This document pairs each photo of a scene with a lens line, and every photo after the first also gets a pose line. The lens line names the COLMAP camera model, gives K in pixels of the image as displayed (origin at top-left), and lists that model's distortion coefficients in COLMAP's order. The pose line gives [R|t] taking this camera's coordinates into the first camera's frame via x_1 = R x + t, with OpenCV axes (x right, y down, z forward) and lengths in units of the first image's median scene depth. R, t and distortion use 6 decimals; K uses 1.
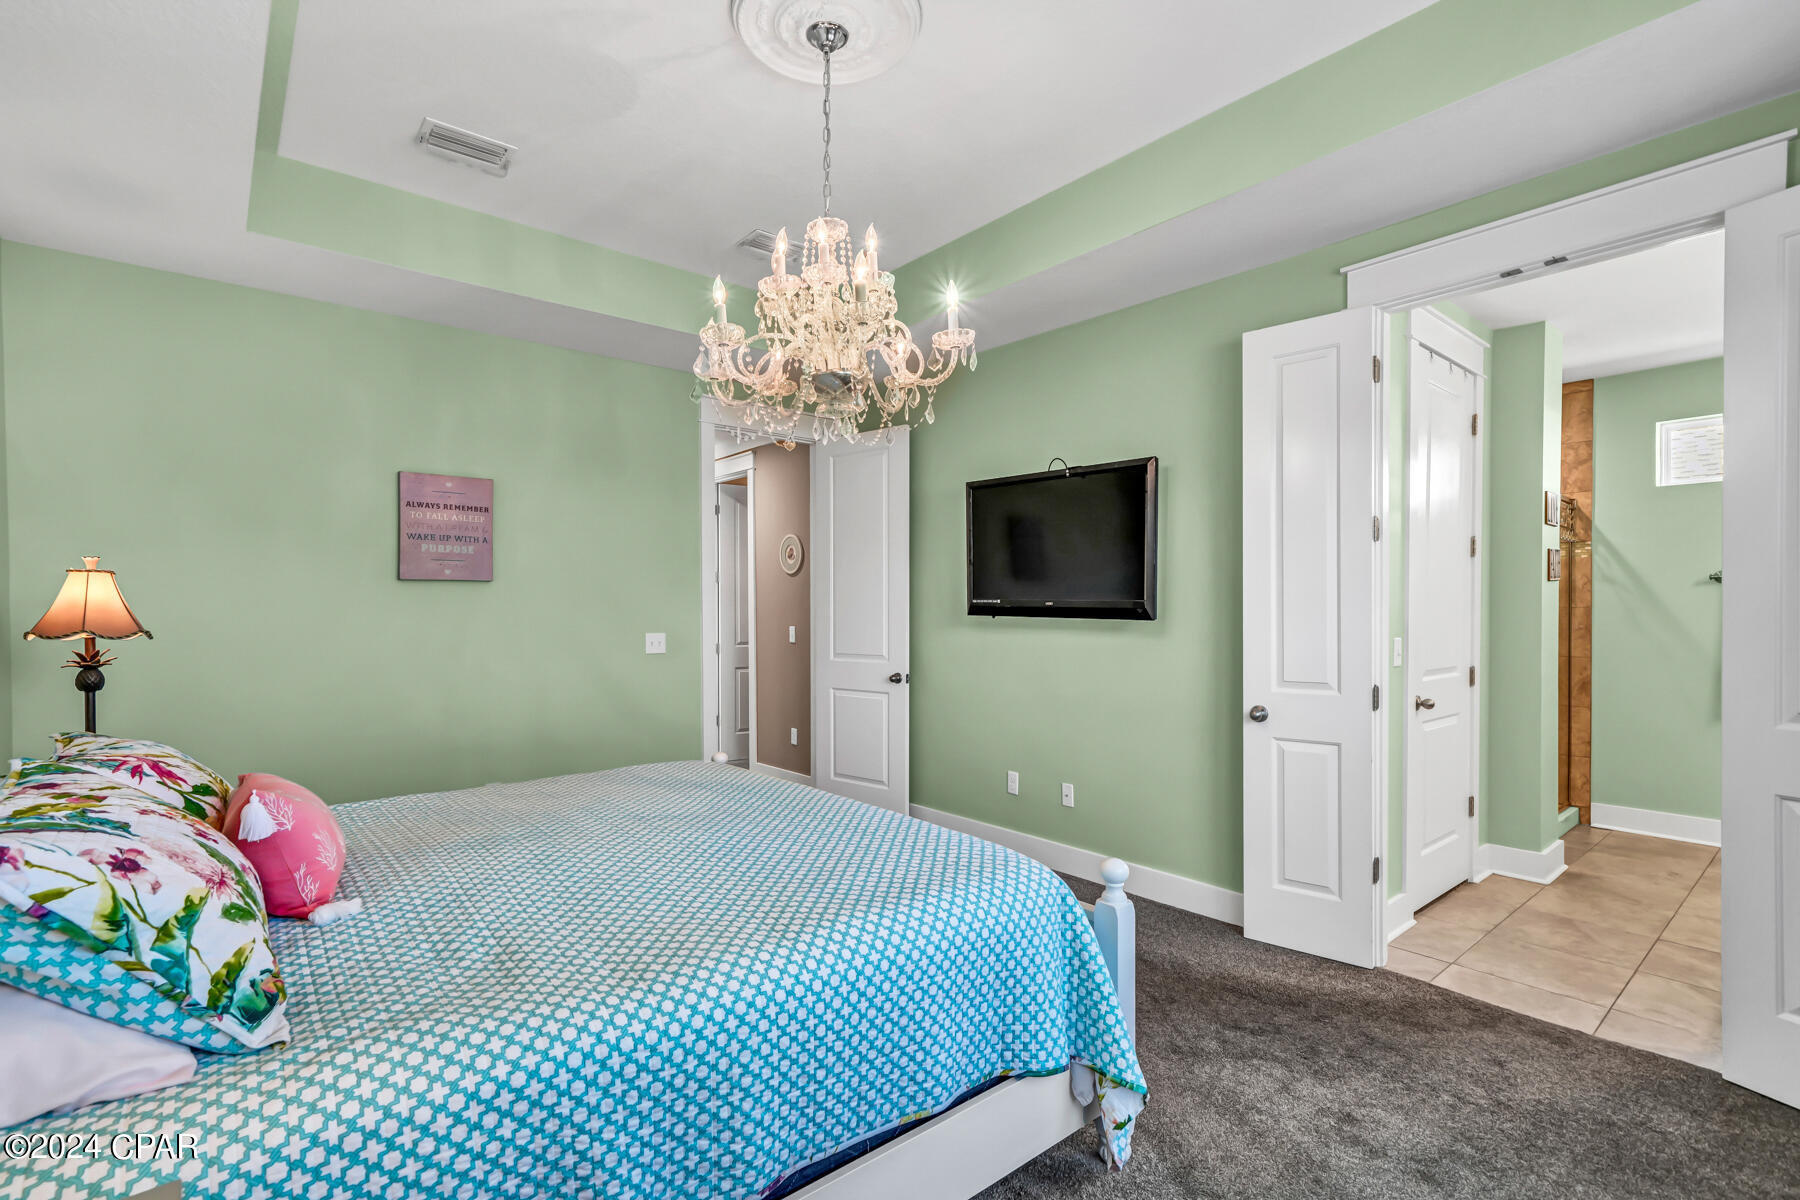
lens RADIAL K [[827.2, 0, 897.0], [0, 827.2, 631.4], [0, 0, 1]] dist [0.005934, 0.000835]
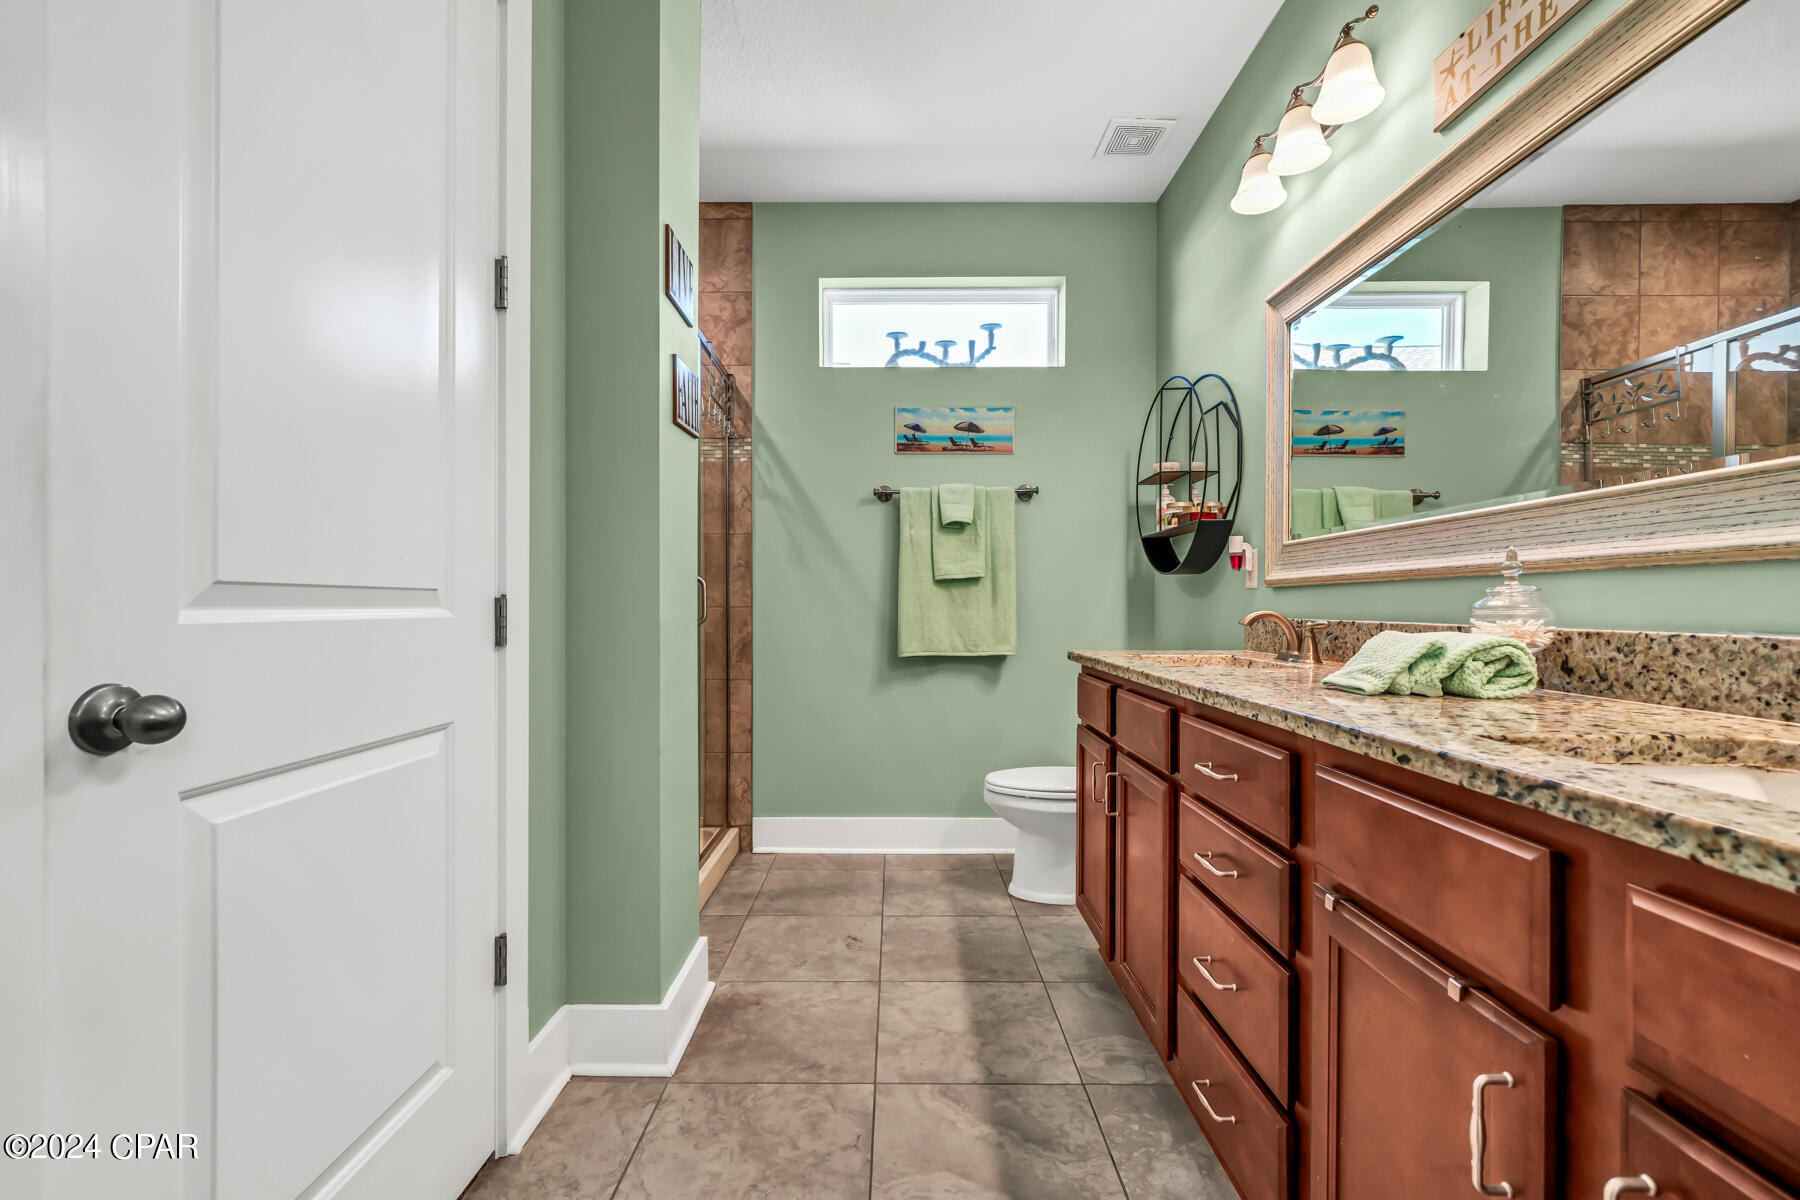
lens RADIAL K [[757.5, 0, 900.0], [0, 757.5, 600.0], [0, 0, 1]] dist [0.001415, 0.000089]
pose [[0.639529, 0.015456, 0.768612, 0.435482], [0.009492, 0.999563, -0.027998, 0.044629], [-0.768709, 0.025201, 0.639102, 0.509756]]
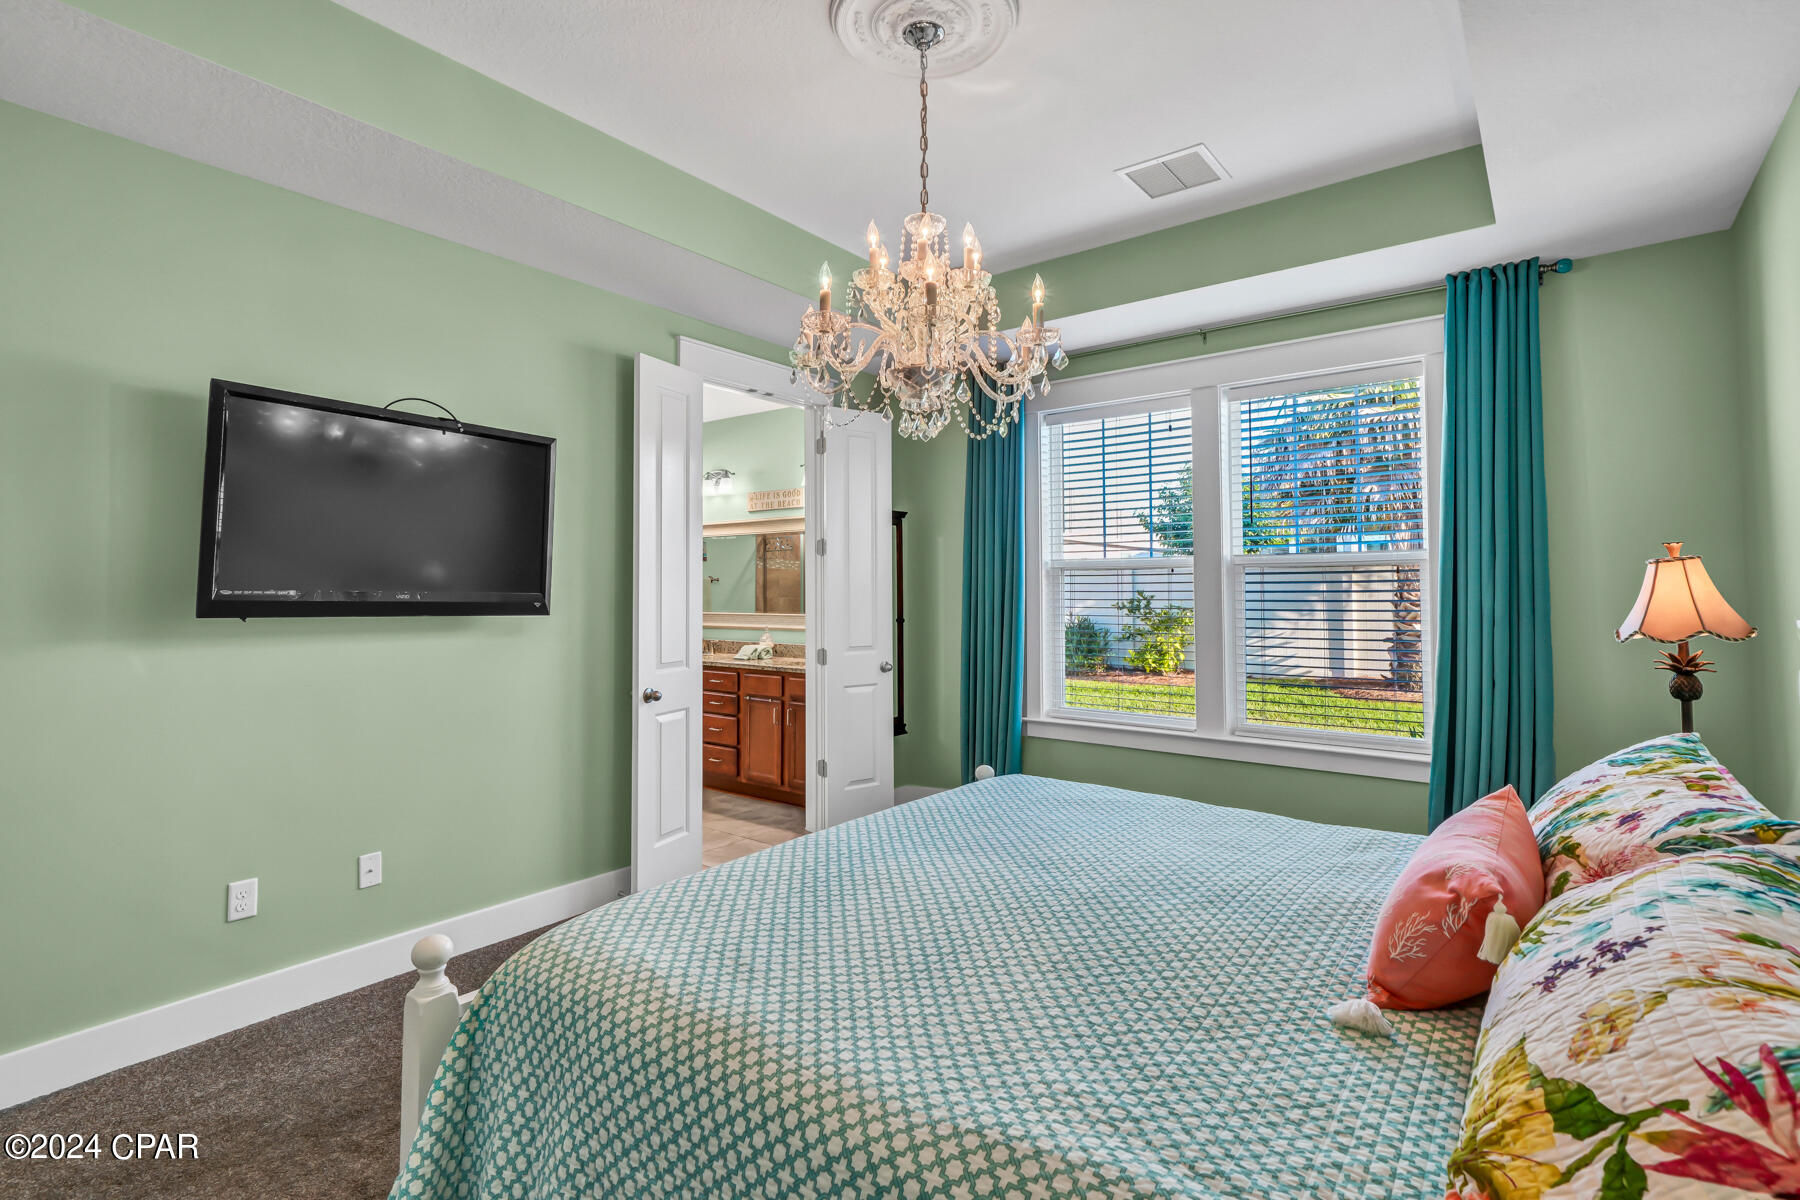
lens RADIAL K [[862.9, 0, 900.0], [0, 862.9, 600.0], [0, 0, 1]] dist [0.000287, 0.000100]
pose [[-0.233430, -0.002372, 0.972371, -0.515639], [0.031425, 0.999456, 0.009982, -0.020702], [-0.971866, 0.032887, -0.233228, 0.616102]]
